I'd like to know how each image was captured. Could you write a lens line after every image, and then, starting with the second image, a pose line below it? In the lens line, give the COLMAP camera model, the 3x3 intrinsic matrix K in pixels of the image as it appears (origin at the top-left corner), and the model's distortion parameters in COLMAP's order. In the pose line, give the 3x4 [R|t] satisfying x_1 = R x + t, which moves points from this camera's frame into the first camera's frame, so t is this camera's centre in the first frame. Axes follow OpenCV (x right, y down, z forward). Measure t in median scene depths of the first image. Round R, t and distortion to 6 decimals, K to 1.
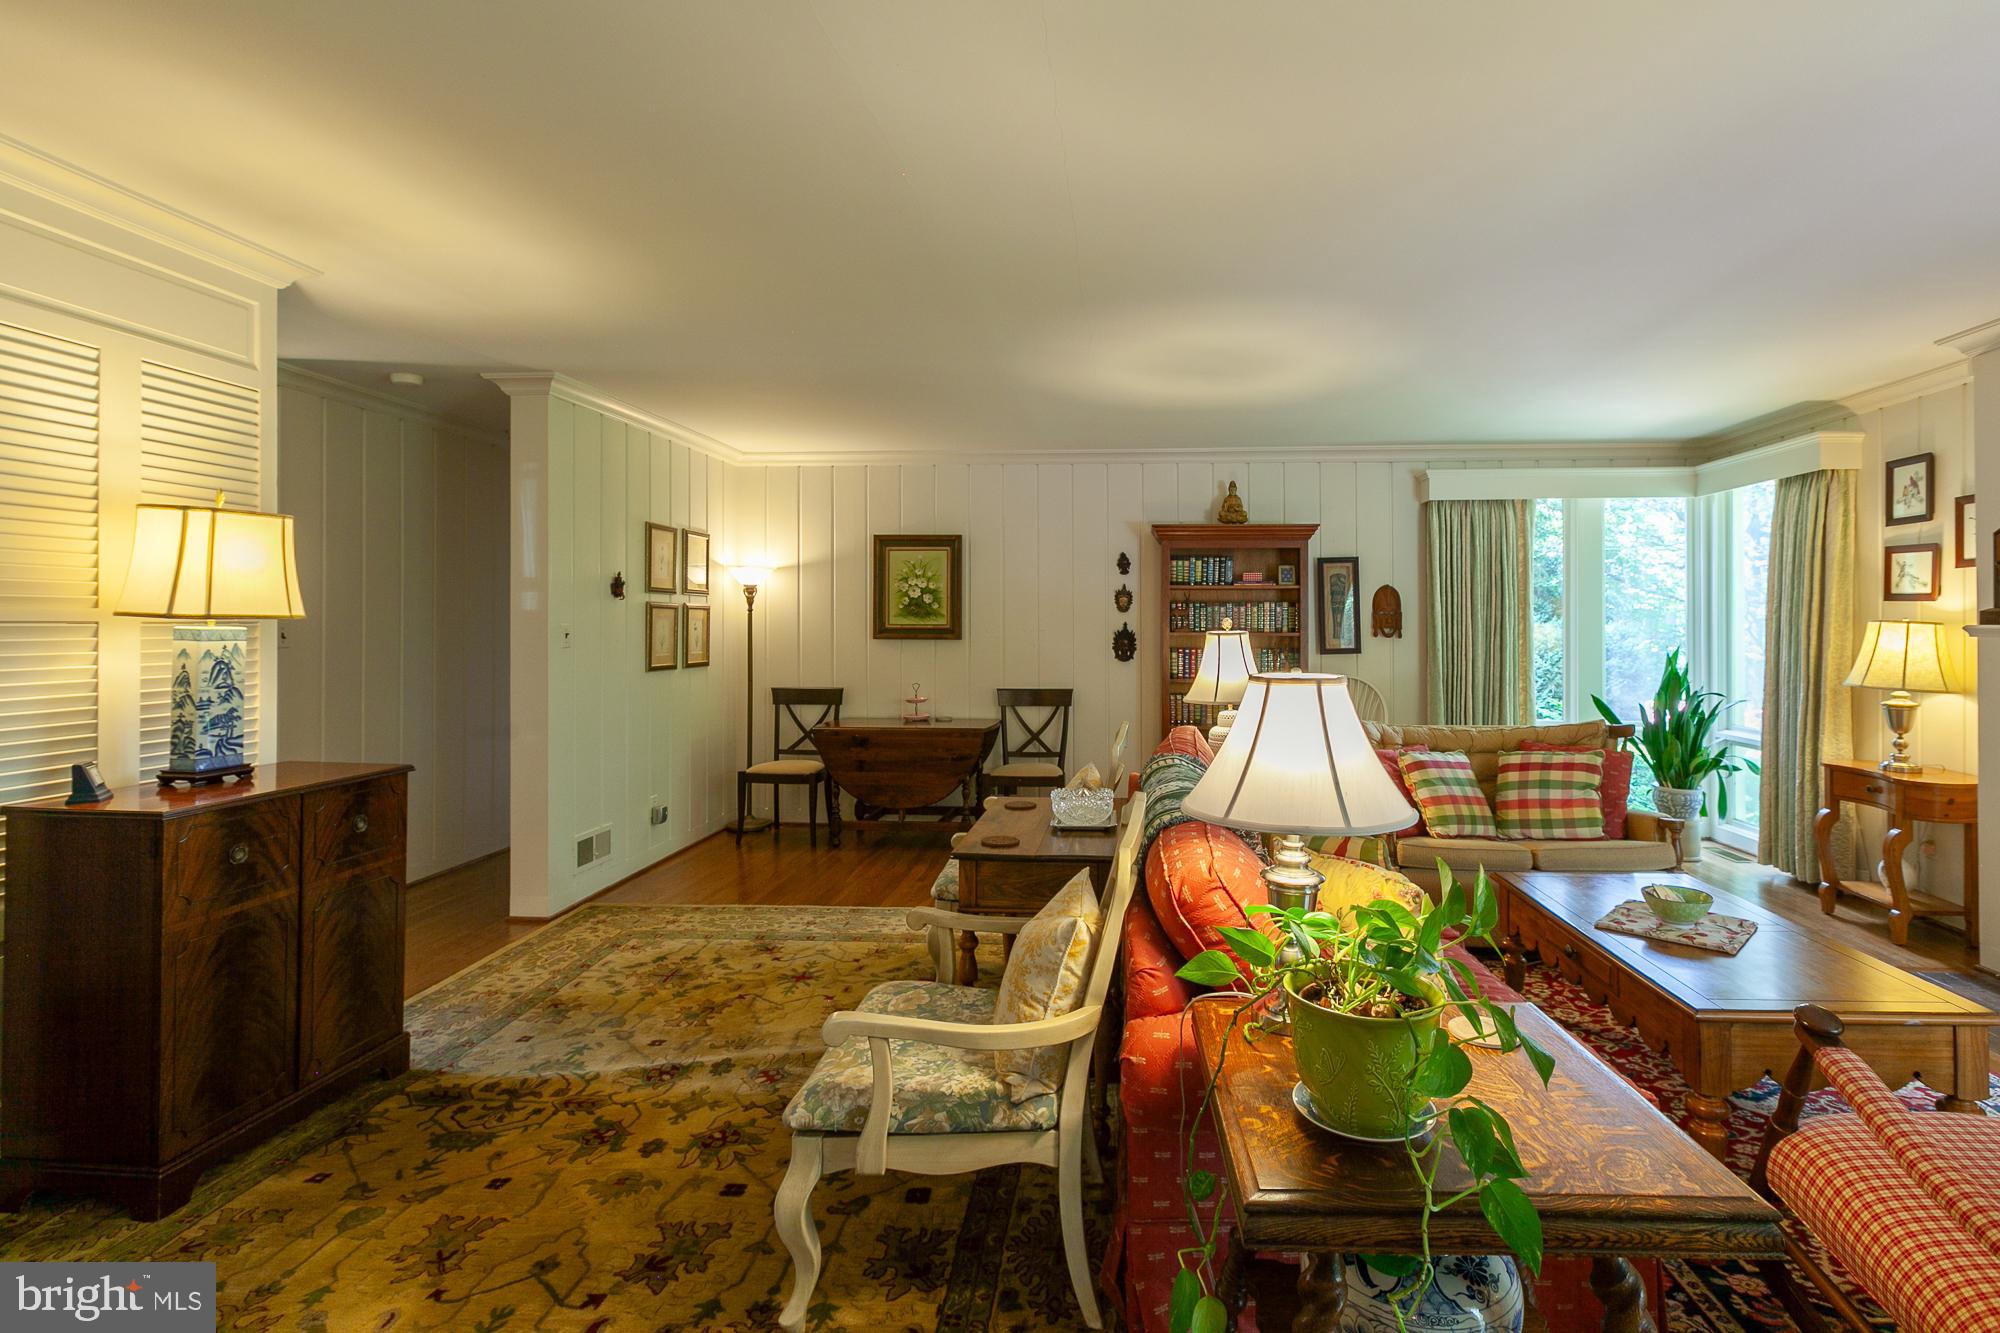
lens RADIAL K [[908.2, 0, 1040.9], [0, 908.2, 630.4], [0, 0, 1]] dist [0.005301, -0.000066]
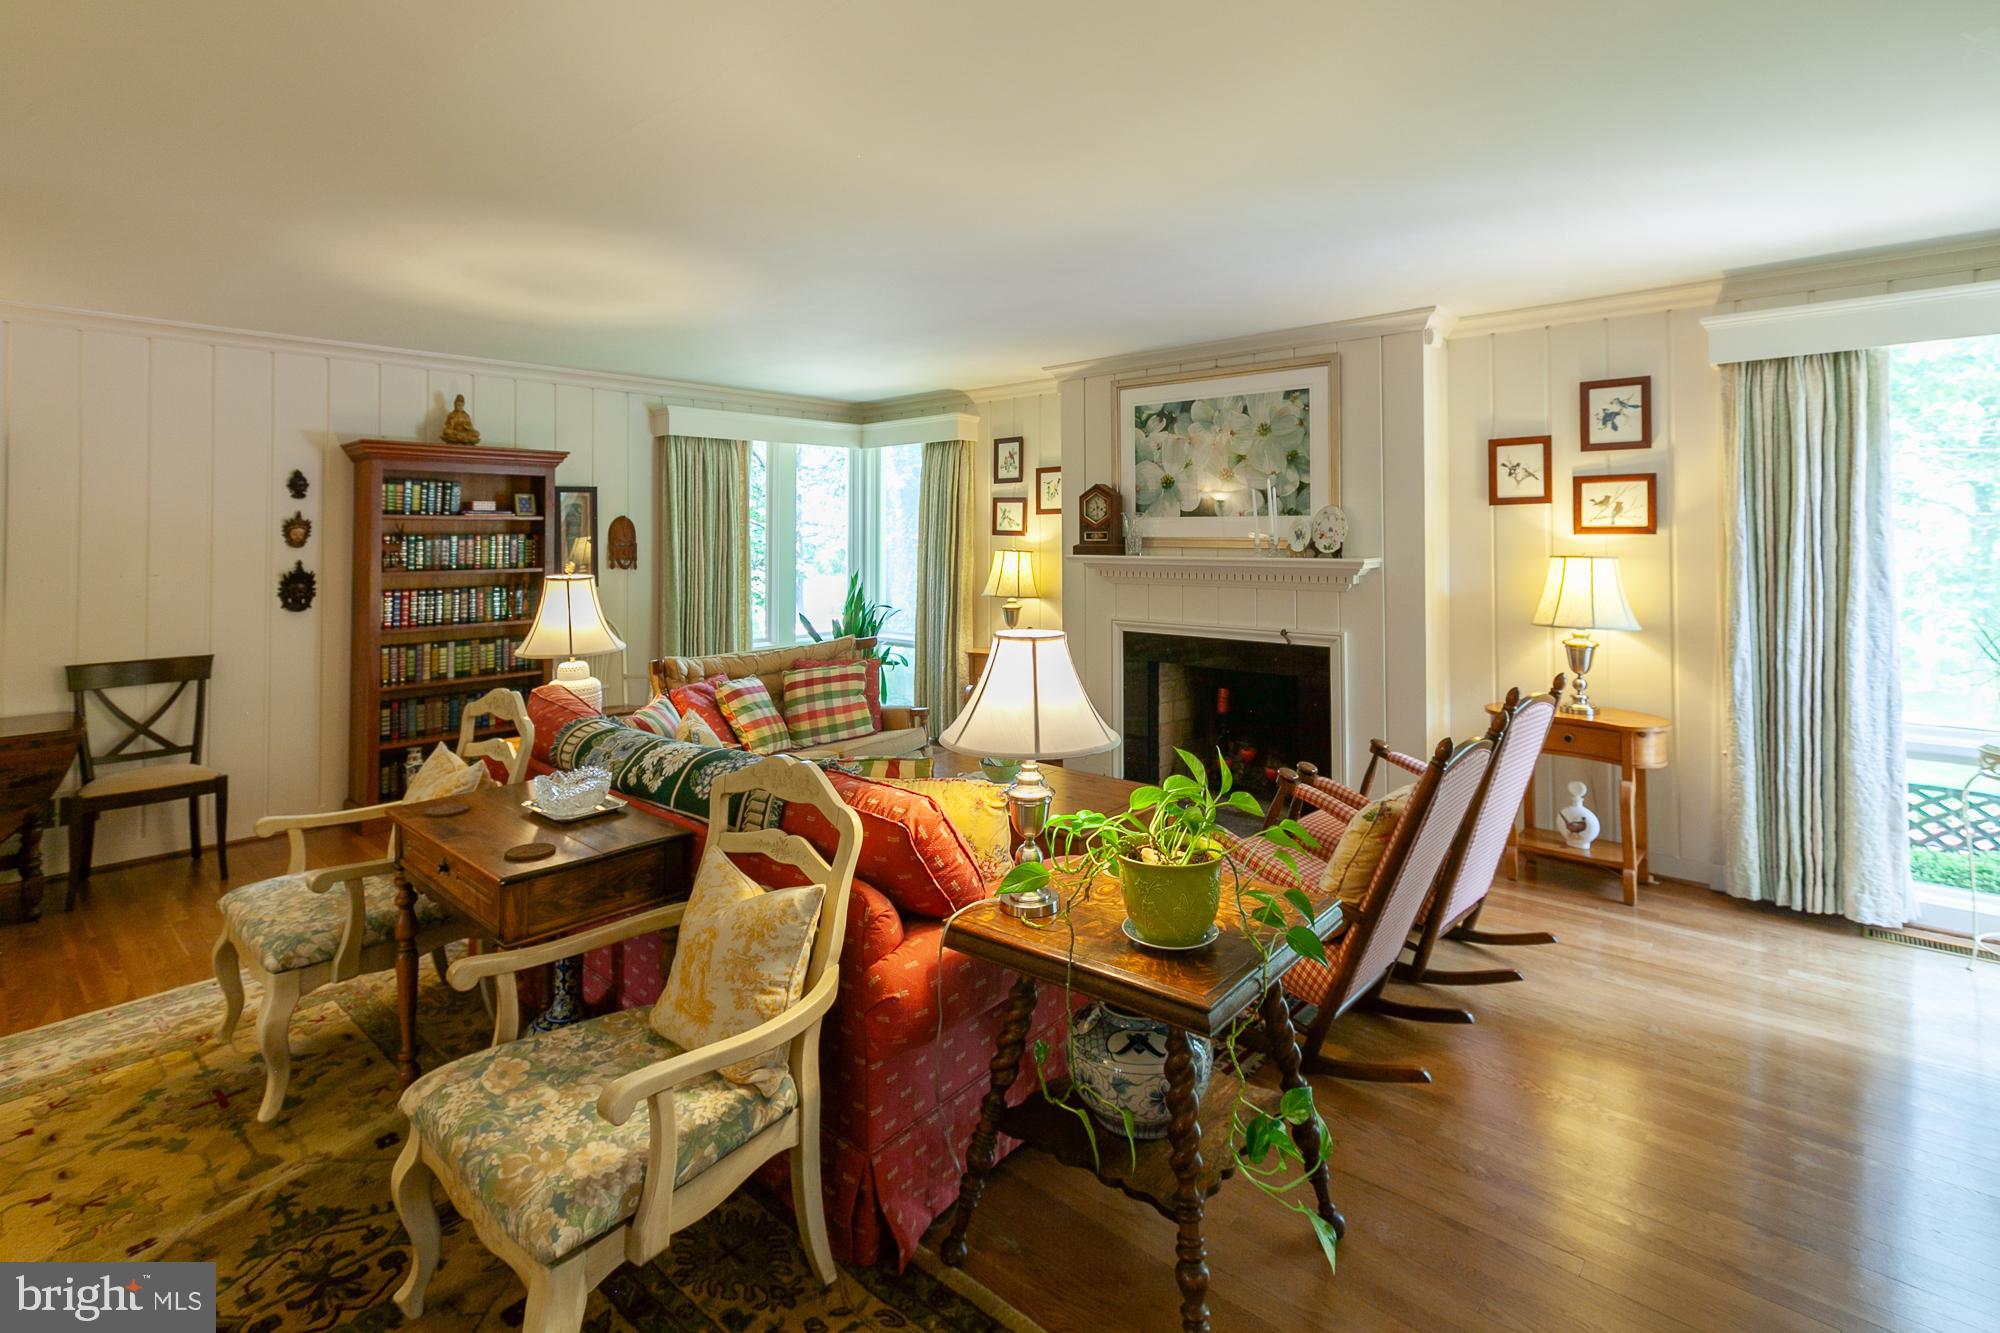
lens RADIAL K [[969.0, 0, 954.5], [0, 969.0, 532.4], [0, 0, 1]] dist [0.014873, -0.003760]
pose [[0.634613, -0.004905, 0.772815, -0.292540], [0.014722, 0.999875, -0.005743, -0.029642], [-0.772690, 0.015022, 0.634606, 0.077238]]
